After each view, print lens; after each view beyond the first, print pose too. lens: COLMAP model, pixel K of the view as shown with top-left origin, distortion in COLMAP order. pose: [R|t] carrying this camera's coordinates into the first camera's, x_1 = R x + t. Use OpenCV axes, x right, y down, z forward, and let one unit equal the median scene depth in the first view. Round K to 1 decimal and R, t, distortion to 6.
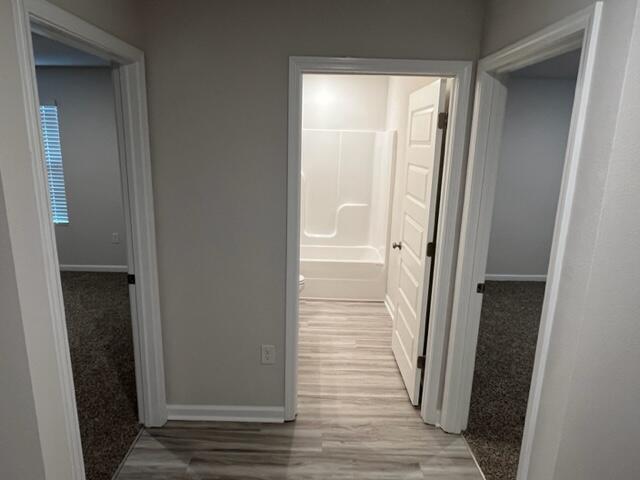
lens RADIAL K [[421.5, 0, 320.0], [0, 421.5, 240.0], [0, 0, 1]] dist [0.005654, 0.001251]
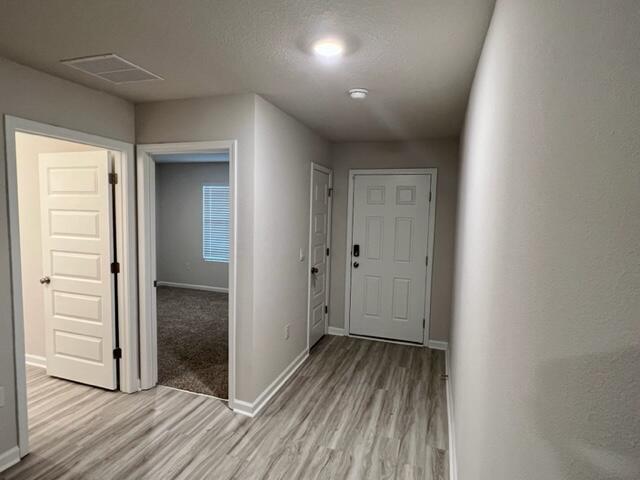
lens RADIAL K [[328.5, 0, 320.0], [0, 328.5, 240.0], [0, 0, 1]] dist [-0.000871, -0.000158]
pose [[0.313287, -0.089411, 0.945440, -0.565260], [0.197453, 0.979934, 0.027244, 0.038923], [-0.928905, 0.178145, 0.324655, -0.008889]]
